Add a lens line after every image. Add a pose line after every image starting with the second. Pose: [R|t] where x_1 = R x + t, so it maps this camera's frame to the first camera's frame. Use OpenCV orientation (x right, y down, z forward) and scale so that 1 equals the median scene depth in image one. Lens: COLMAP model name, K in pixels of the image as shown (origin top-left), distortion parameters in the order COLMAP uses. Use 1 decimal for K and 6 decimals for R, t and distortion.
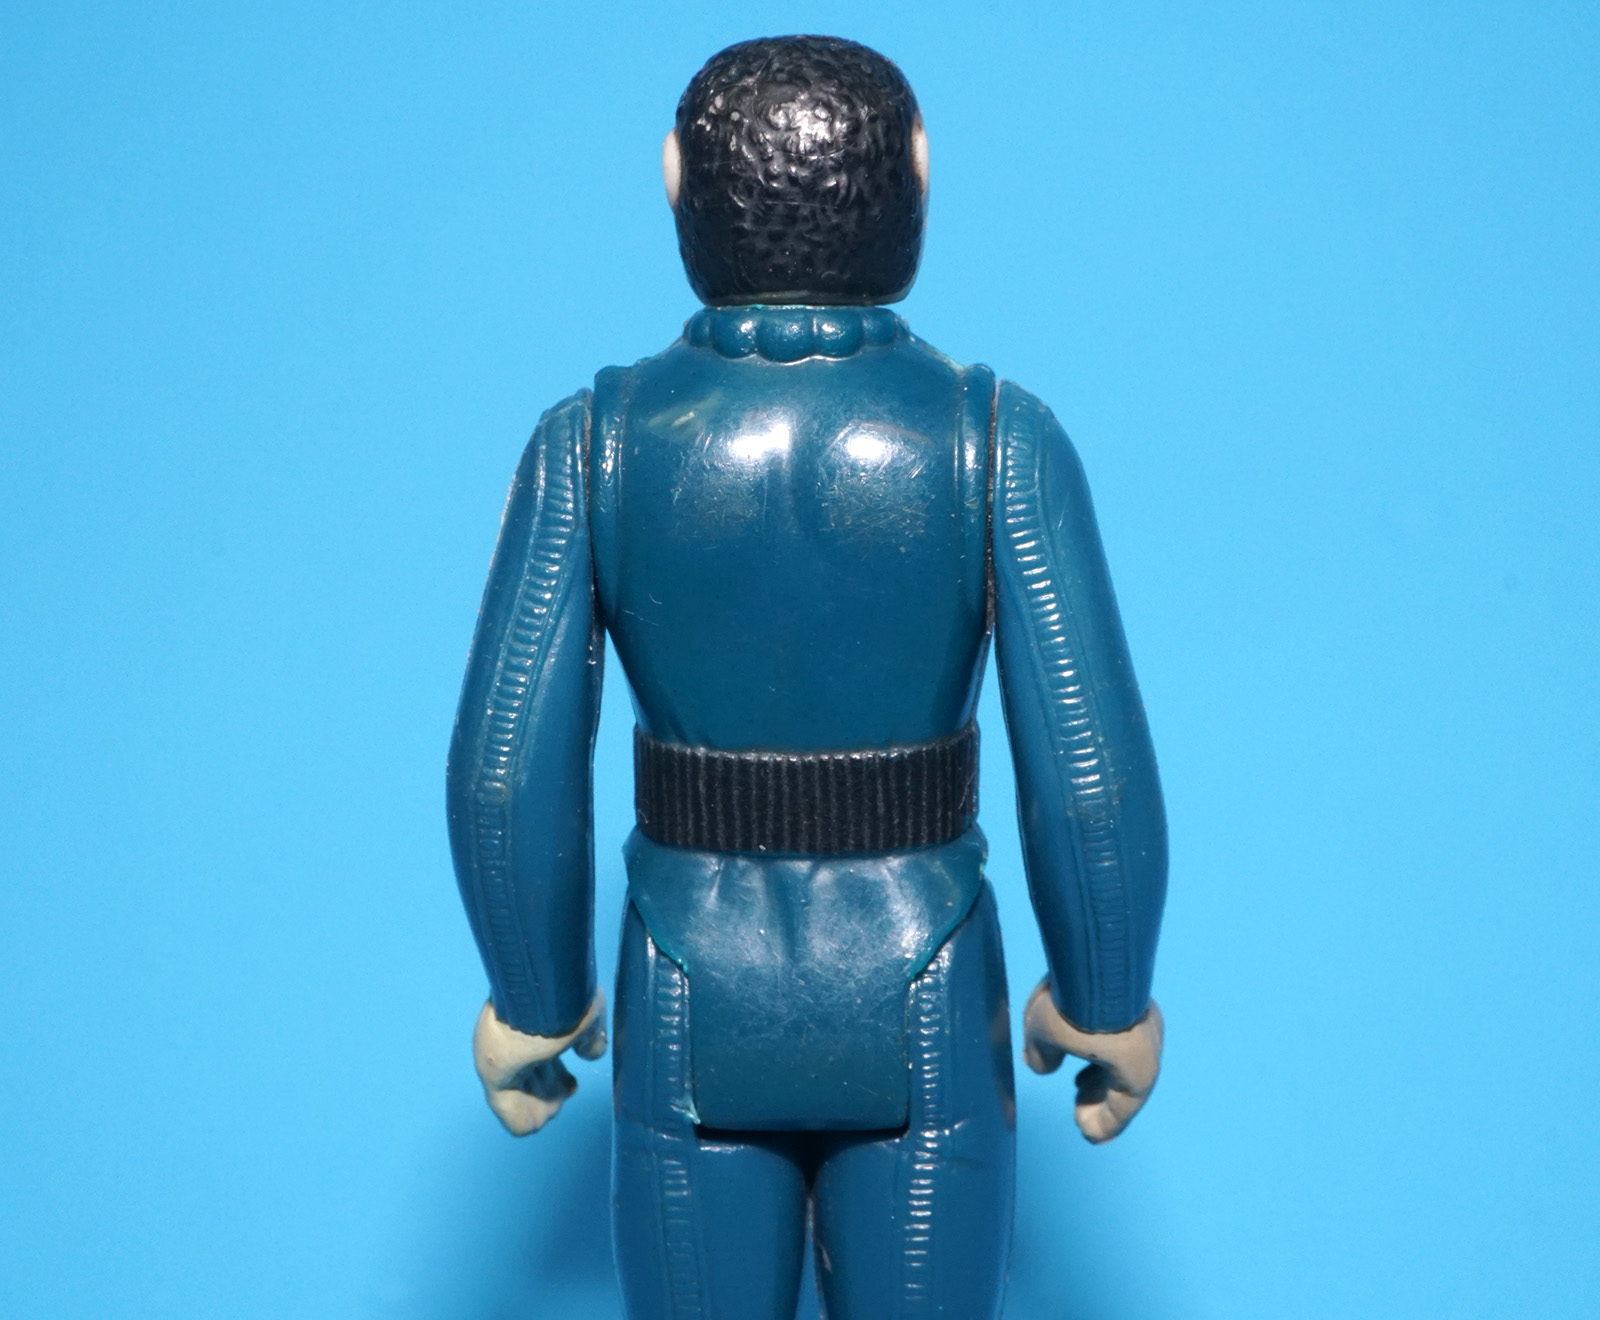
lens RADIAL K [[4783.3, 0, 800.0], [0, 4783.3, 660.0], [0, 0, 1]] dist [-0.007983, 2.681963]
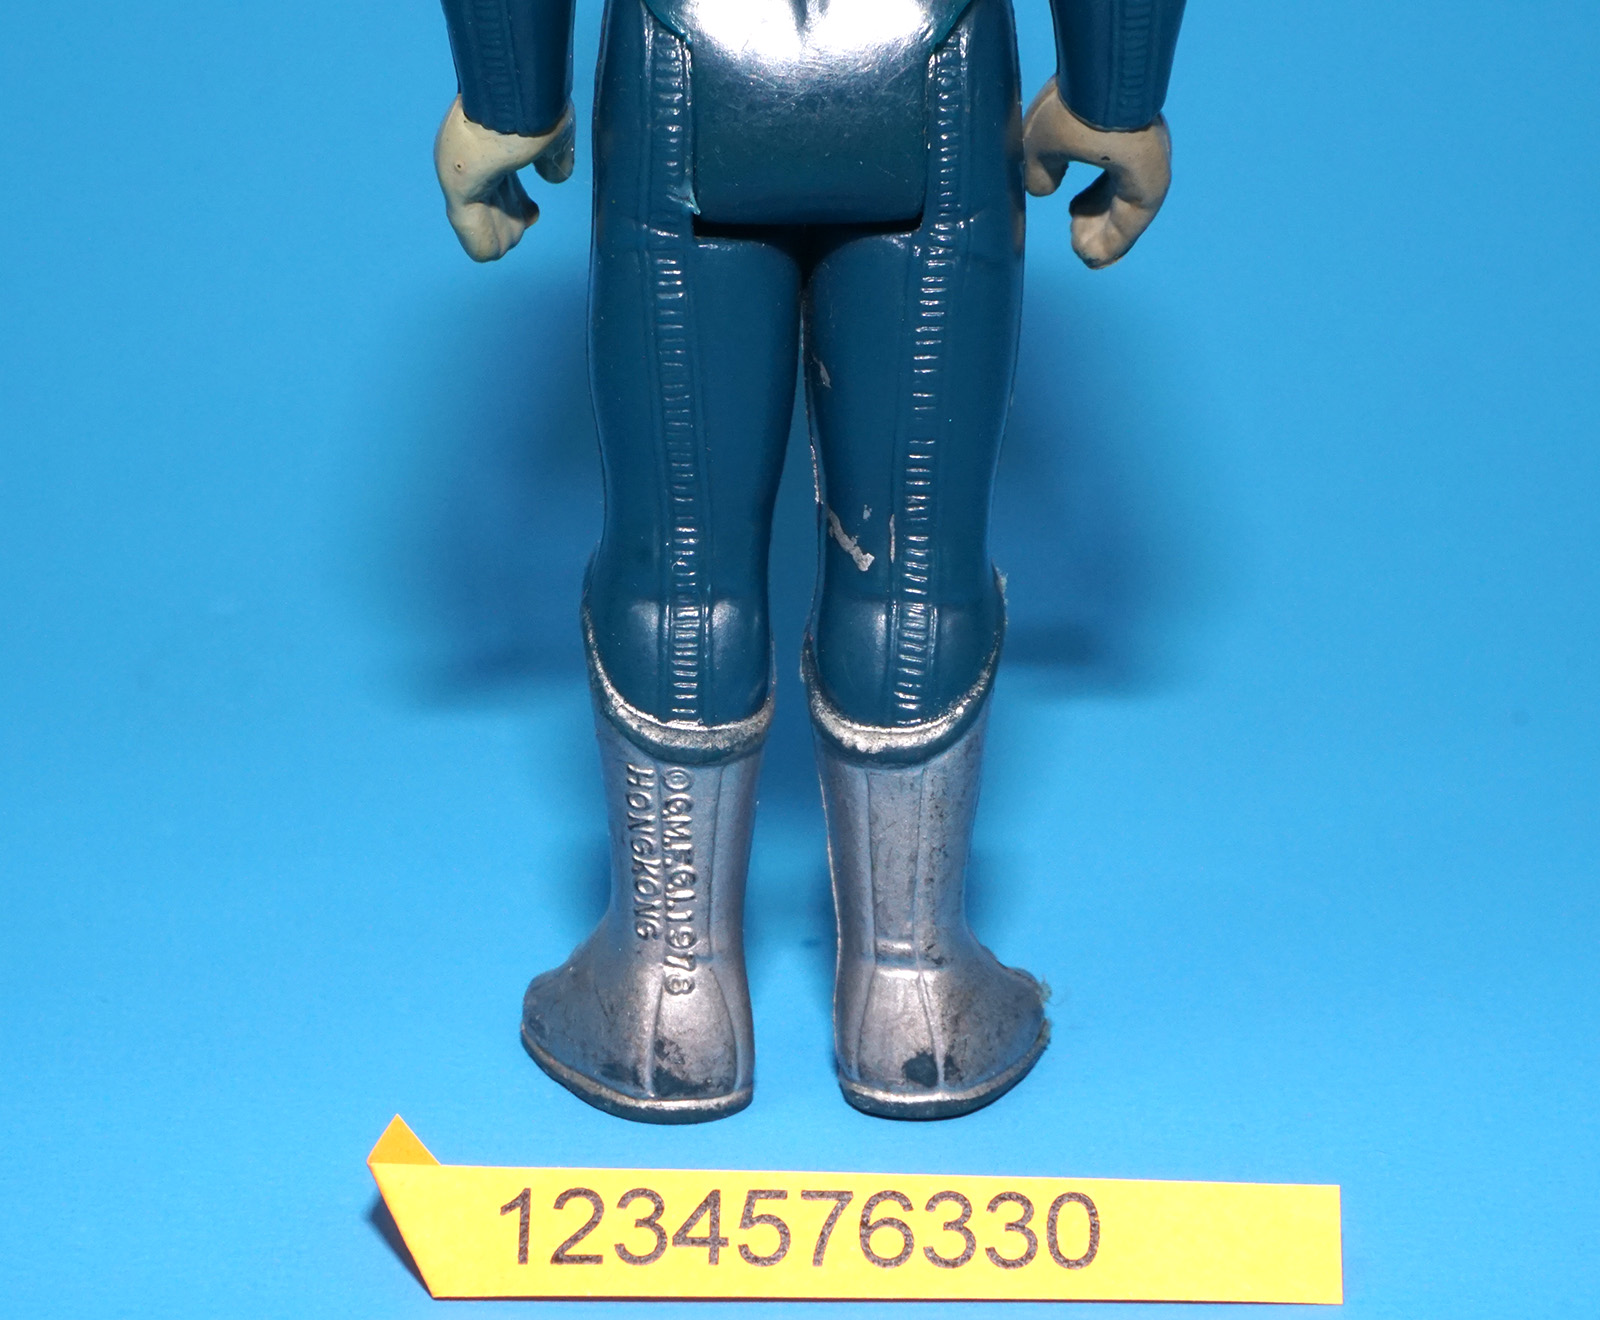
lens RADIAL K [[4783.3, 0, 800.0], [0, 4783.3, 660.0], [0, 0, 1]] dist [-0.007983, 2.681963]
pose [[0.994708, -0.011610, 0.102080, -0.098340], [0.005938, 0.998430, 0.055693, 0.132947], [-0.102567, -0.054792, 0.993216, 0.071901]]
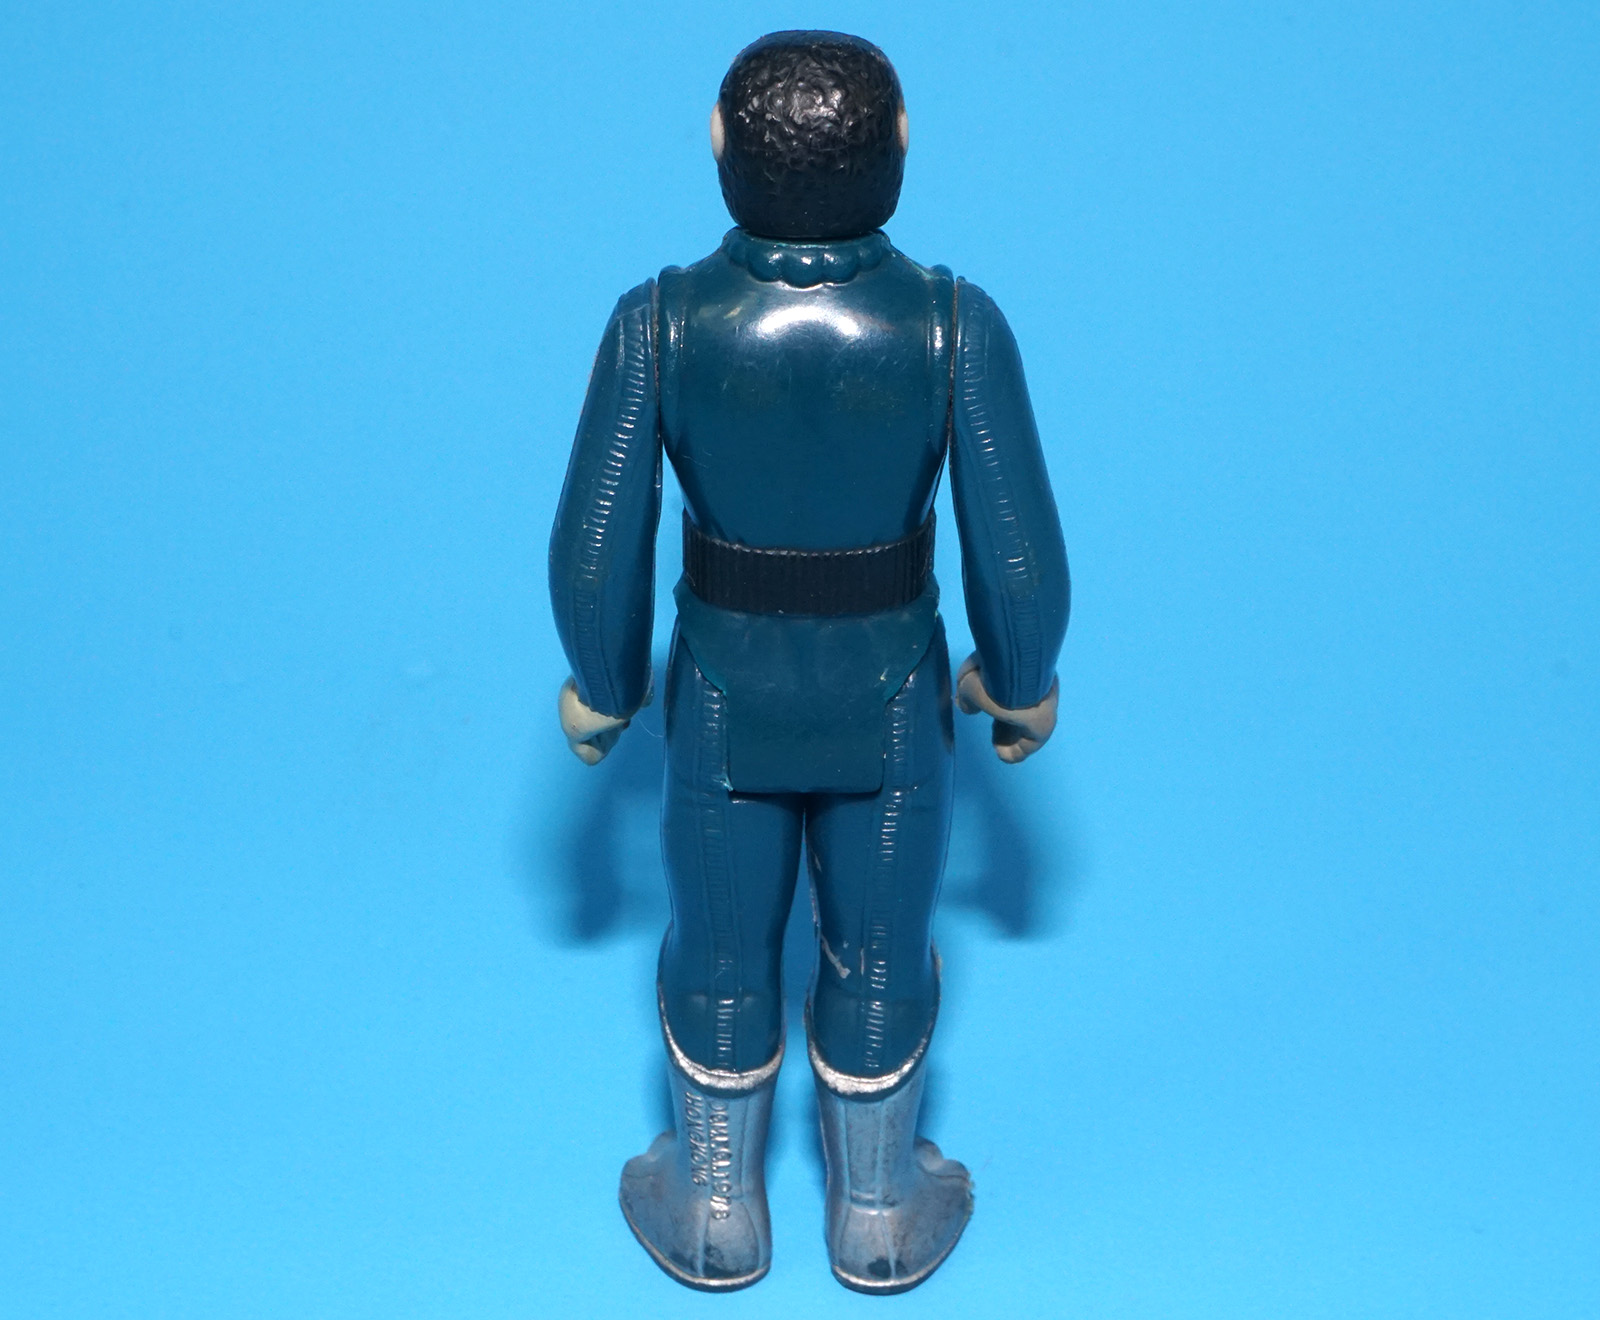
lens RADIAL K [[4783.3, 0, 800.0], [0, 4783.3, 660.0], [0, 0, 1]] dist [-0.007983, 2.681963]
pose [[0.998197, -0.013075, 0.058580, -0.083445], [-0.005338, 0.952783, 0.303606, -0.367281], [-0.059784, -0.303371, 0.950995, -0.320823]]
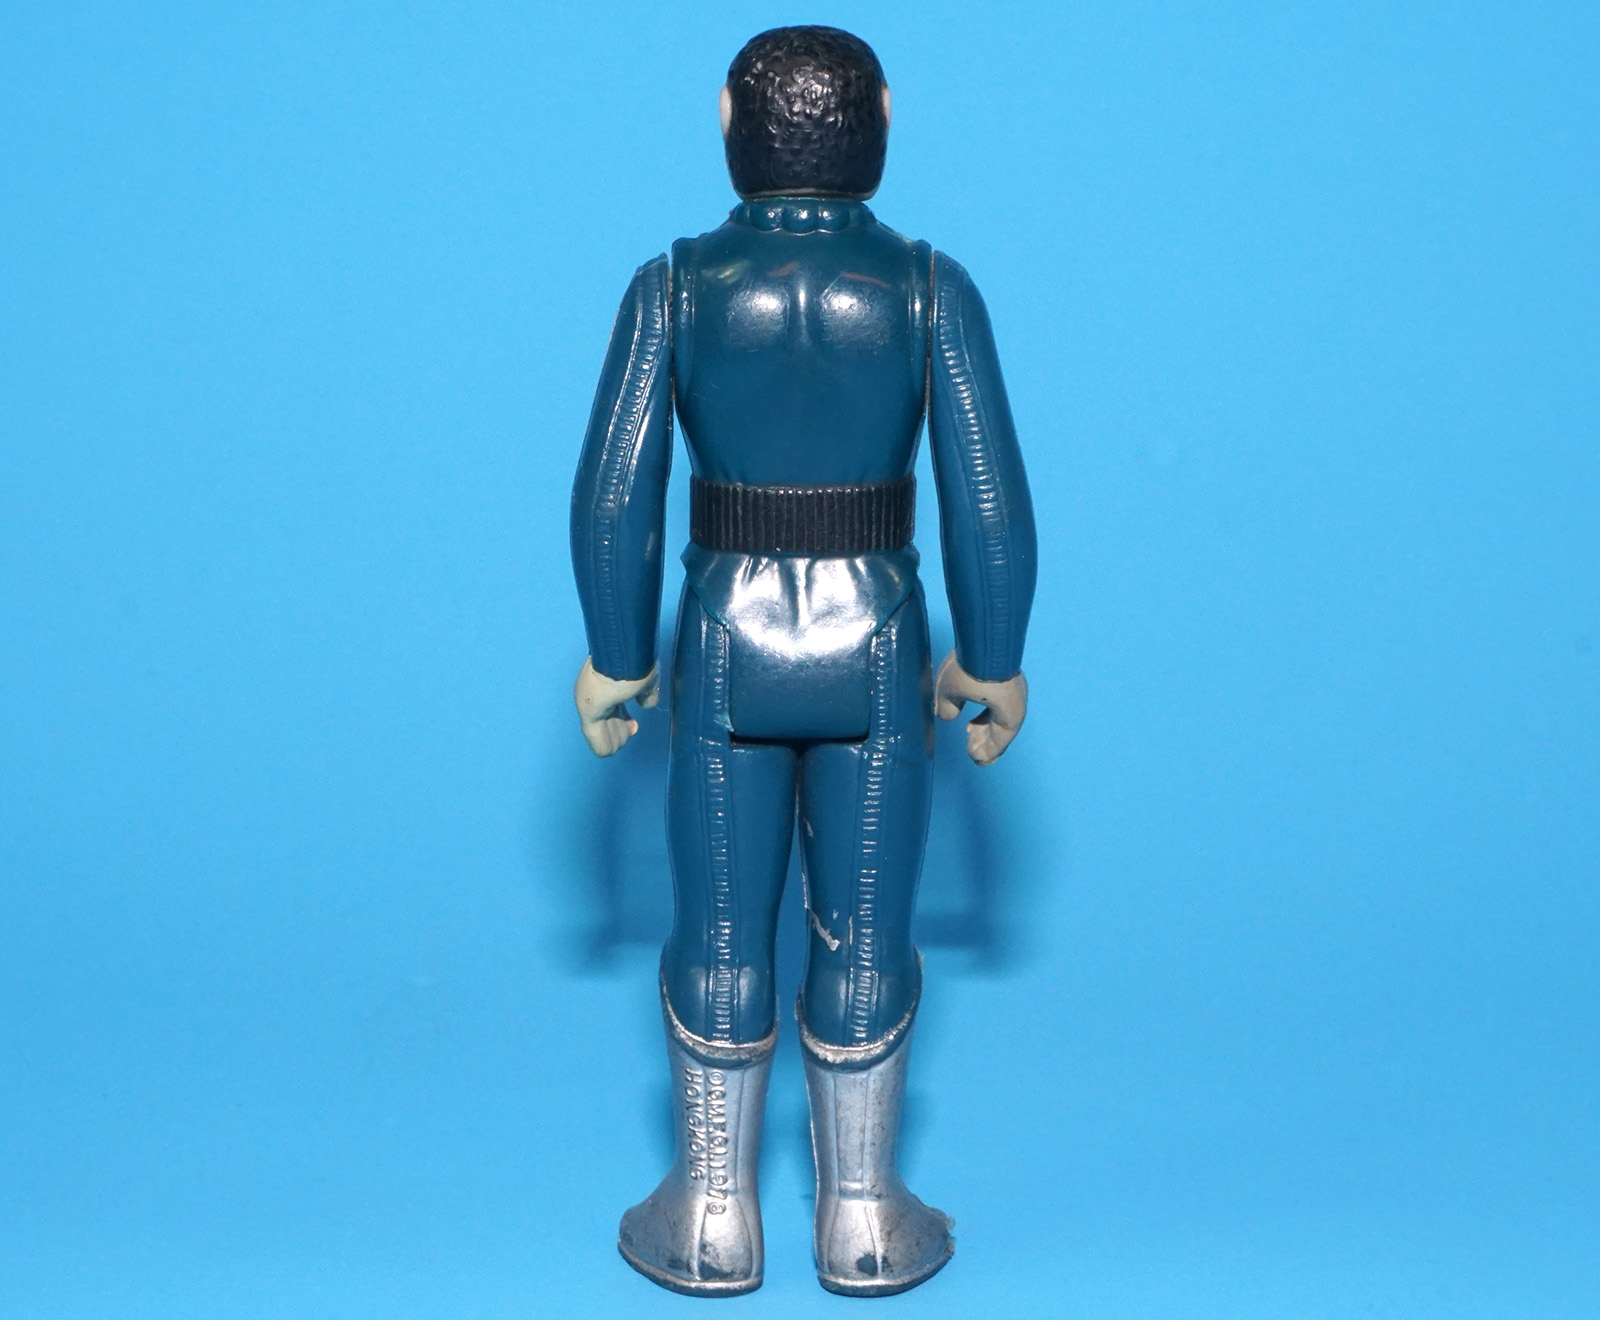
lens RADIAL K [[4783.3, 0, 800.0], [0, 4783.3, 660.0], [0, 0, 1]] dist [-0.007983, 2.681963]
pose [[0.996991, 0.010014, 0.076863, -0.119194], [-0.007185, 0.999290, -0.036992, 0.131837], [-0.077179, 0.036329, 0.996355, -0.538459]]
